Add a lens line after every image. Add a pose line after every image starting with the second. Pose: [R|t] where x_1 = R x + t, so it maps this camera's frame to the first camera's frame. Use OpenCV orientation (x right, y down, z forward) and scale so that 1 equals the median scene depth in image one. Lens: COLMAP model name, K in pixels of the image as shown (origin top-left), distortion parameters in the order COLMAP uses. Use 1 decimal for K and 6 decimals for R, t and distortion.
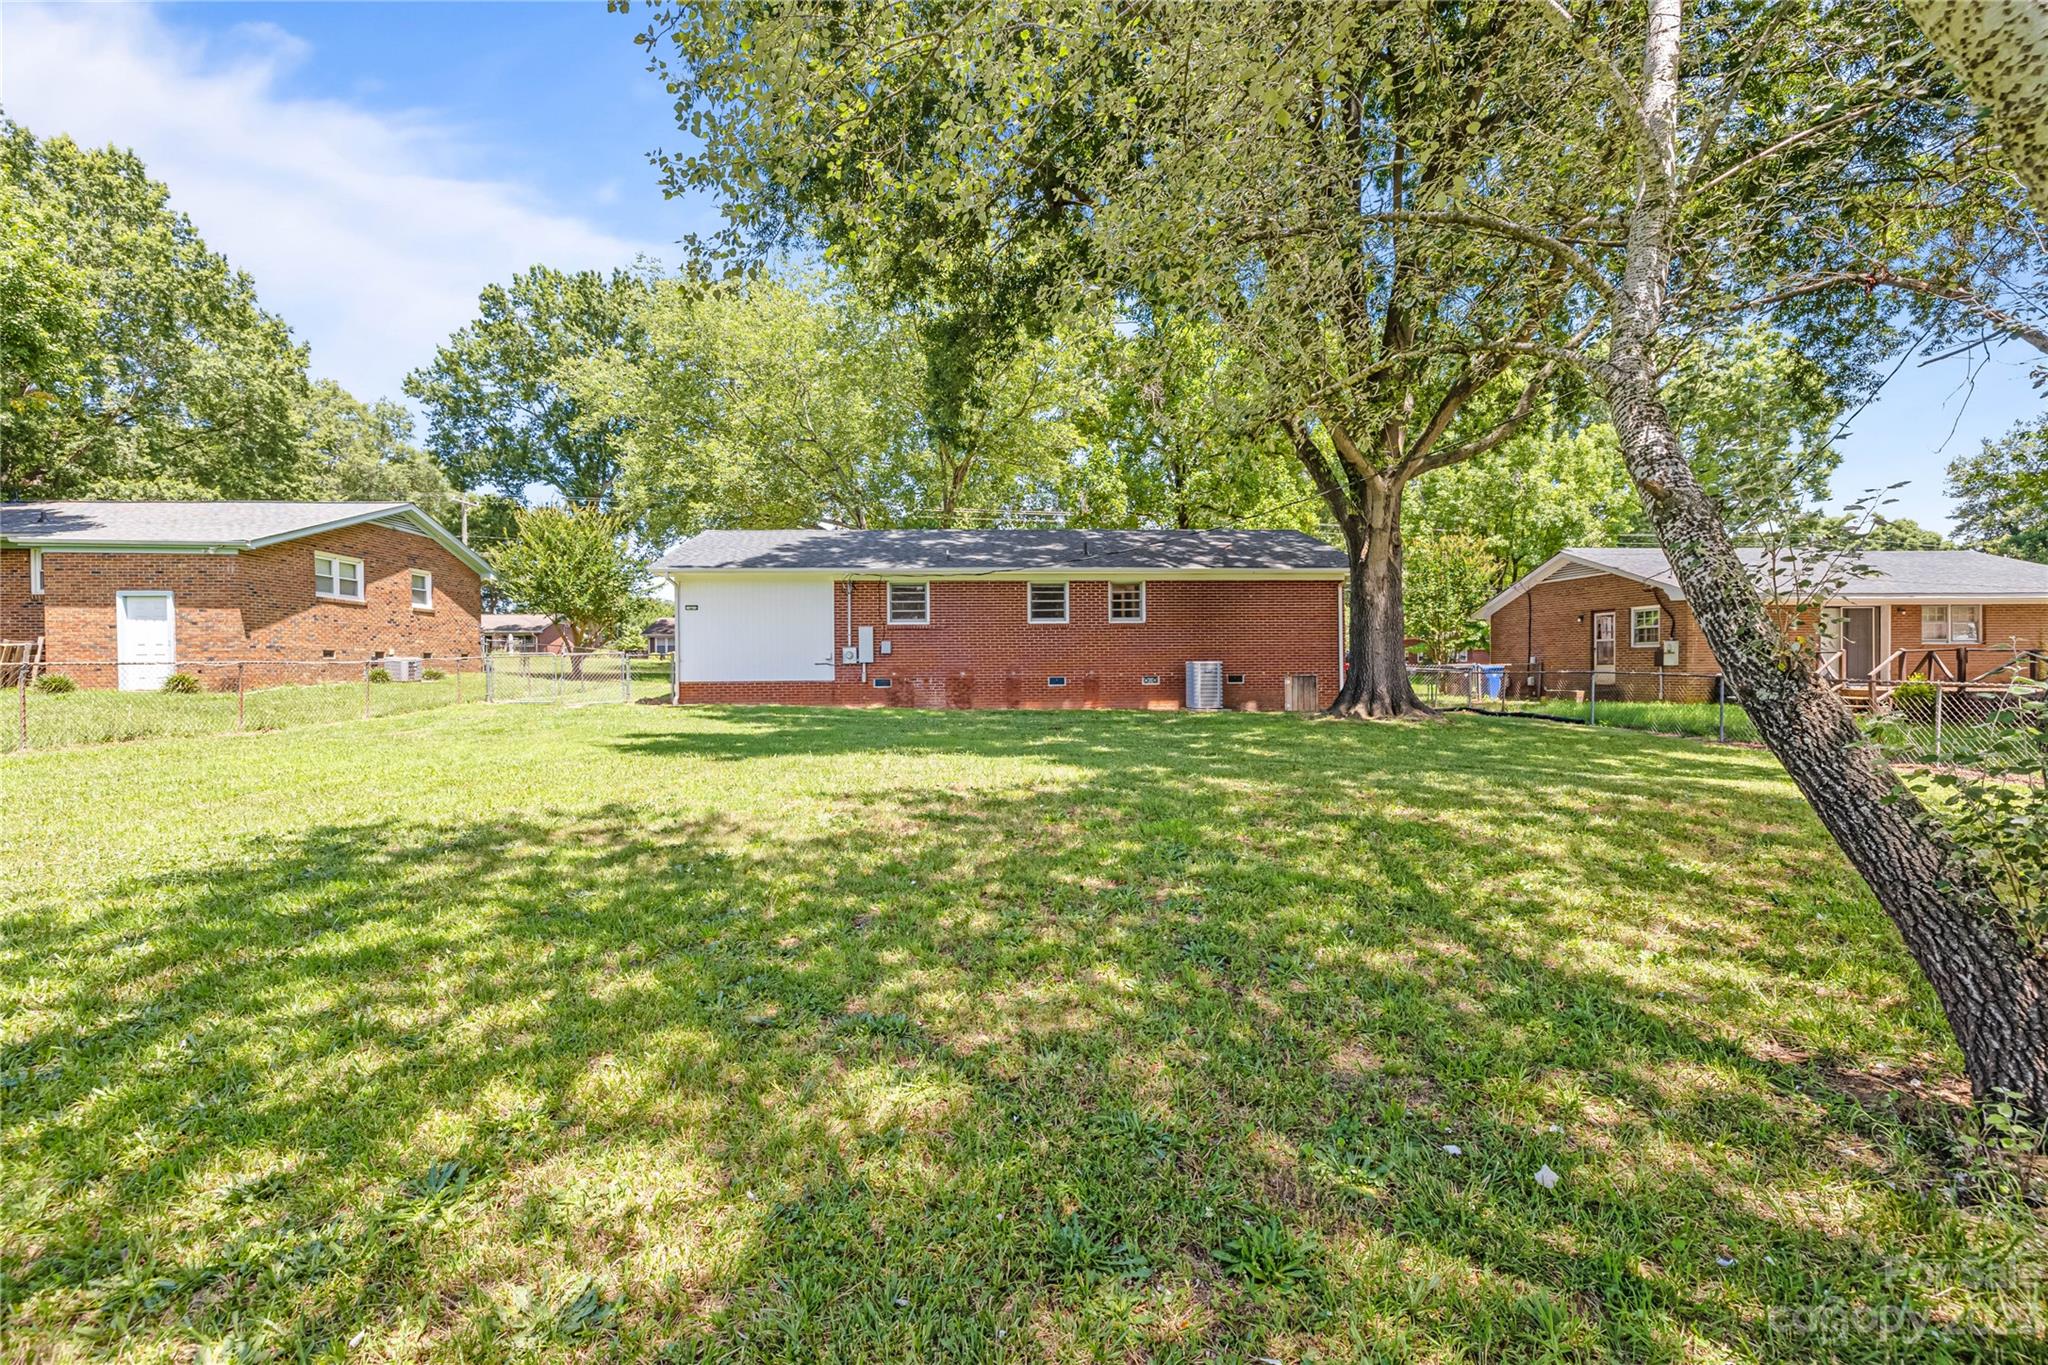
lens RADIAL K [[866.6, 0, 1028.2], [0, 866.6, 675.0], [0, 0, 1]] dist [0.001151, 0.000114]
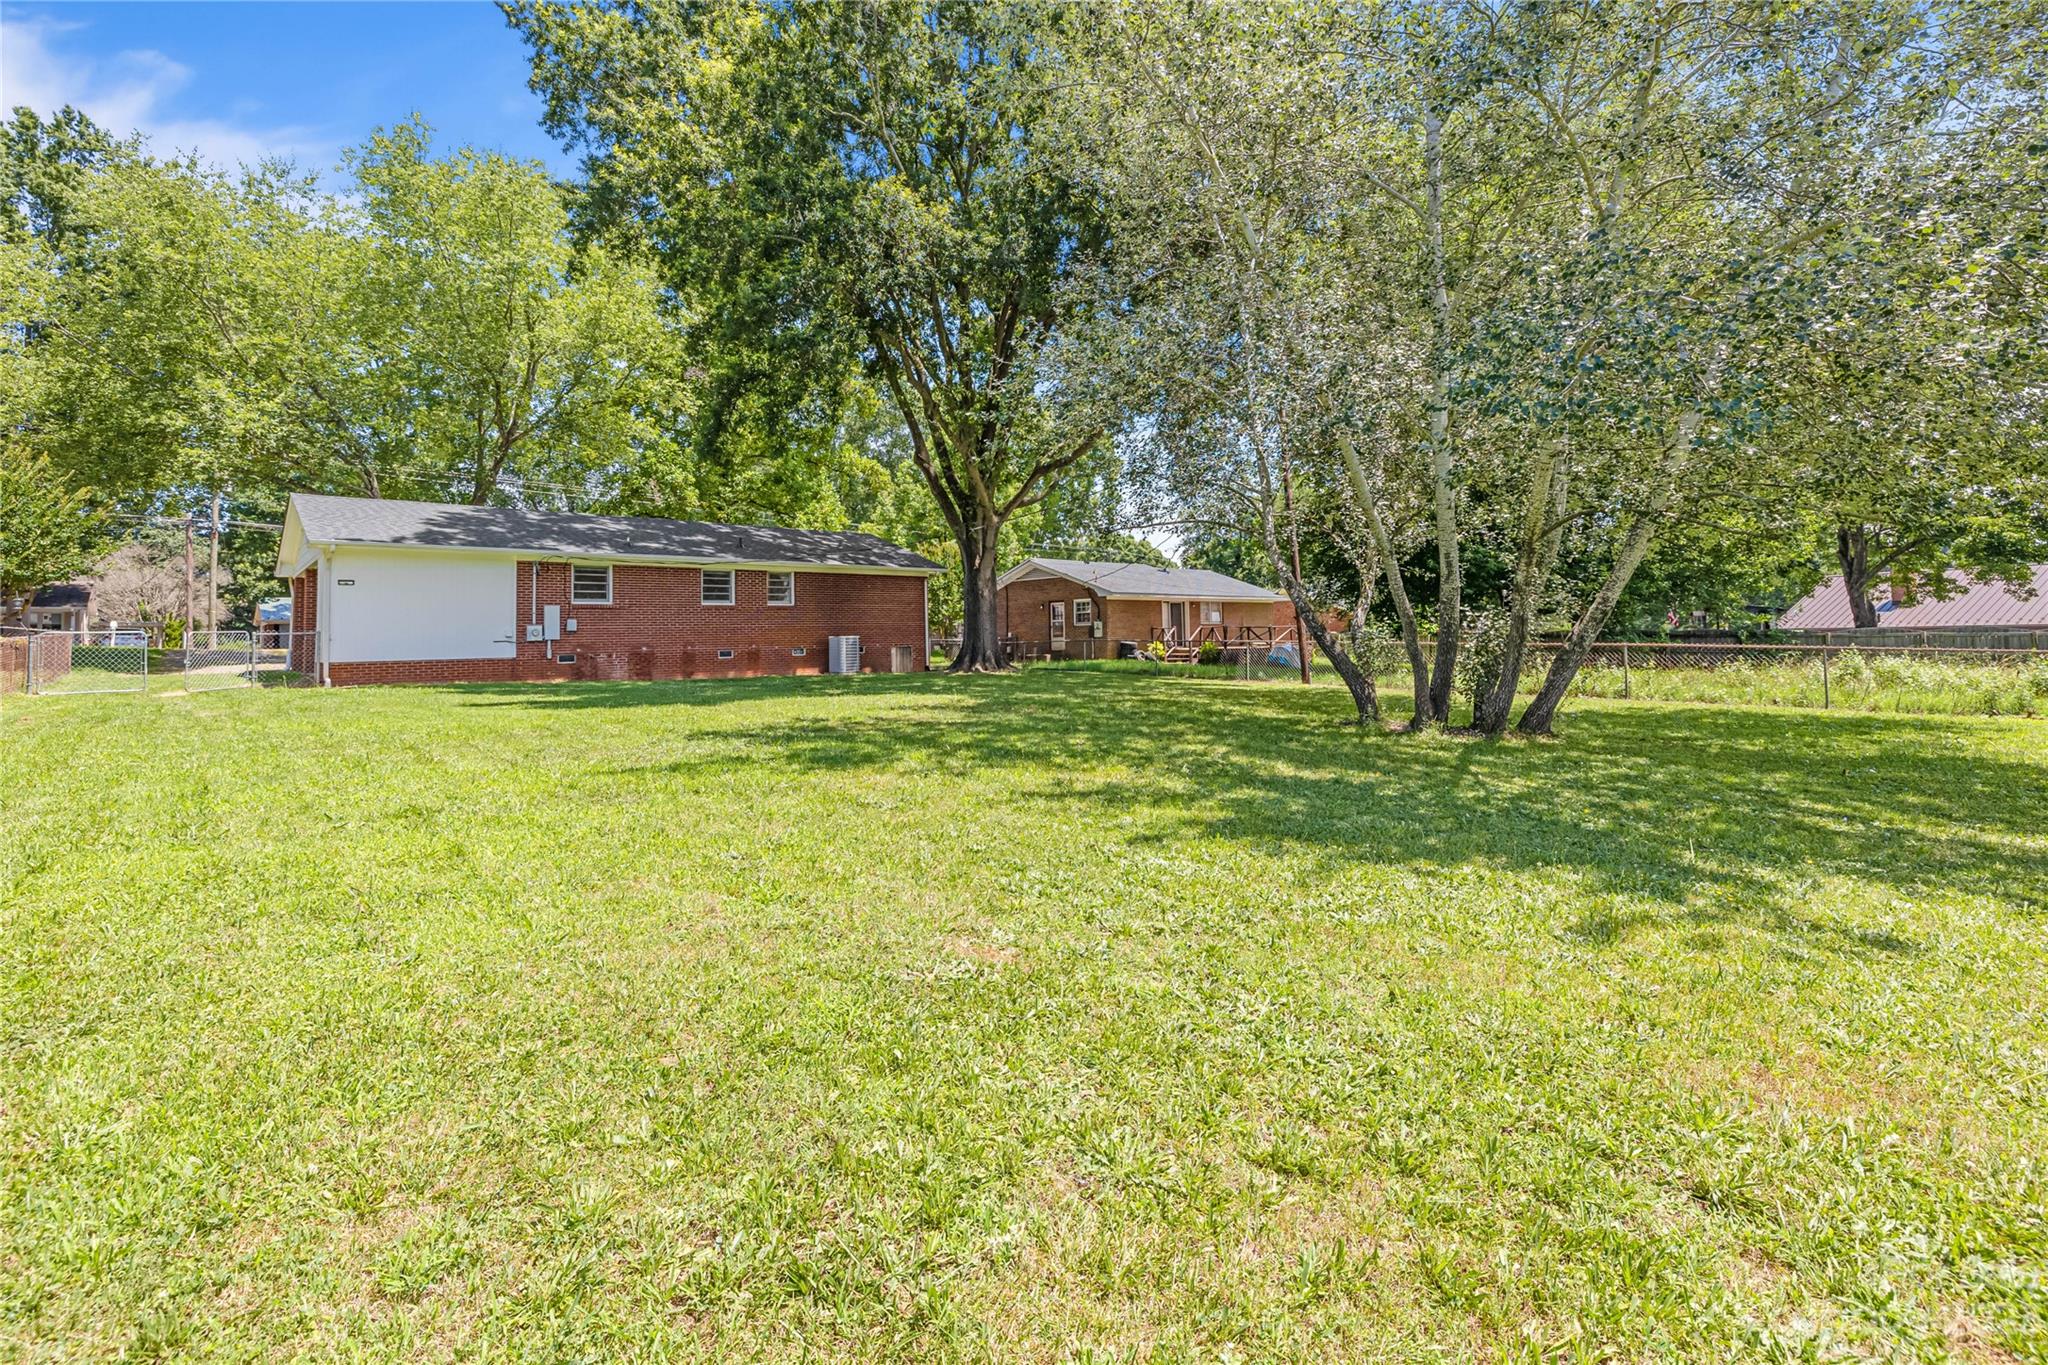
lens RADIAL K [[866.6, 0, 1028.2], [0, 866.6, 675.0], [0, 0, 1]] dist [0.001151, 0.000114]
pose [[0.781984, -0.035607, 0.622281, -0.387182], [0.021934, 0.999321, 0.029617, 0.009931], [-0.622913, -0.009511, 0.782234, -0.186098]]
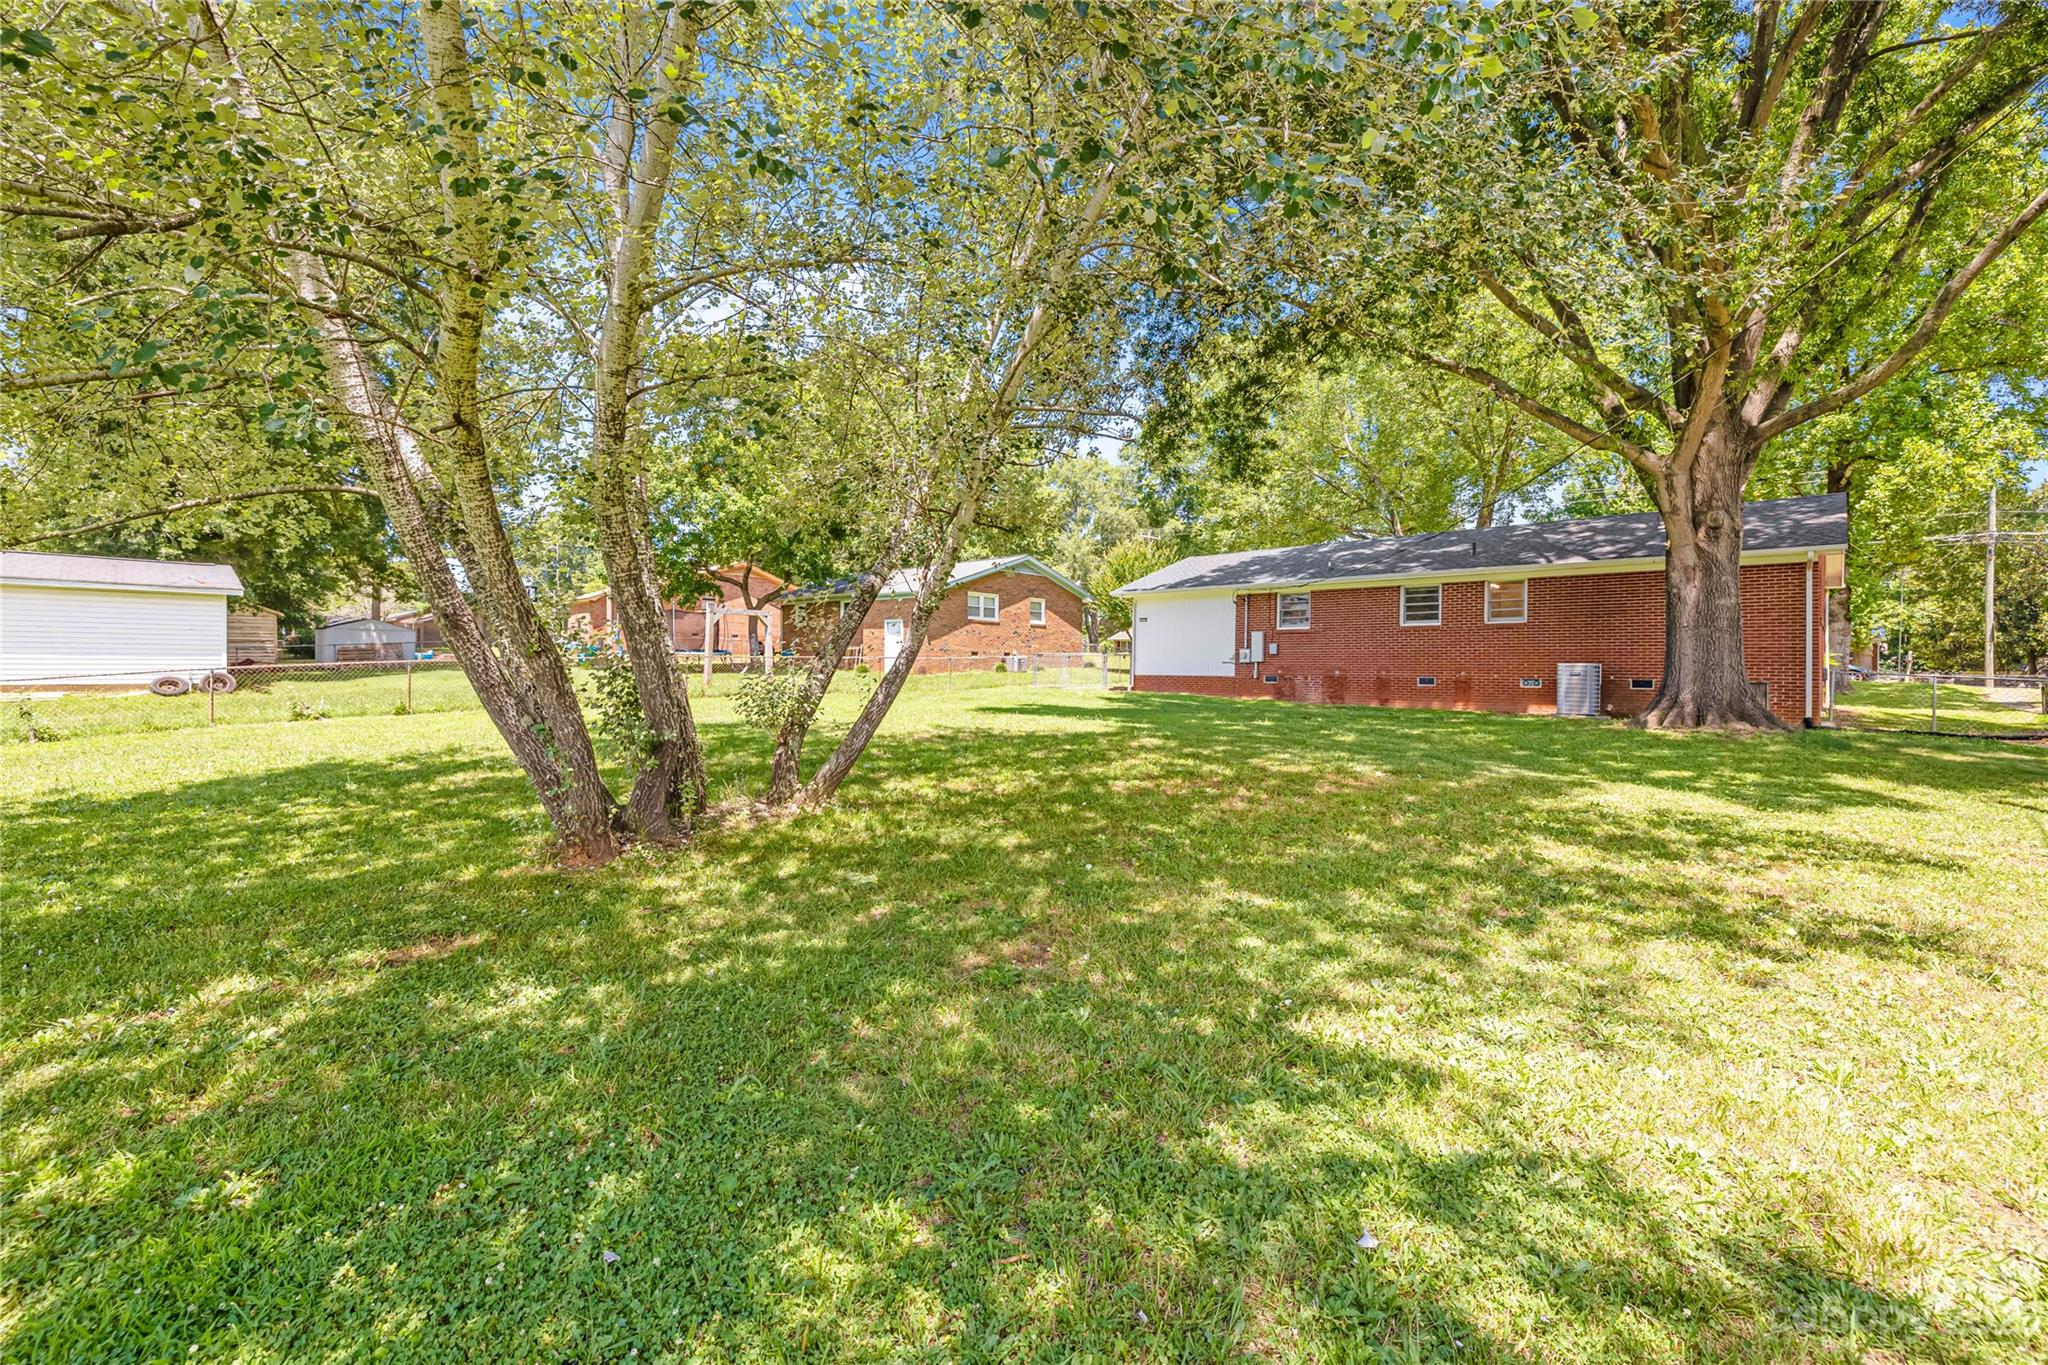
lens RADIAL K [[873.1, 0, 1024.7], [0, 873.1, 660.8], [0, 0, 1]] dist [-0.000073, -0.000191]
pose [[0.685708, 0.007231, -0.727841, 0.464494], [-0.021372, 0.999720, -0.010202, 0.003453], [0.727563, 0.022551, 0.685670, -0.060059]]
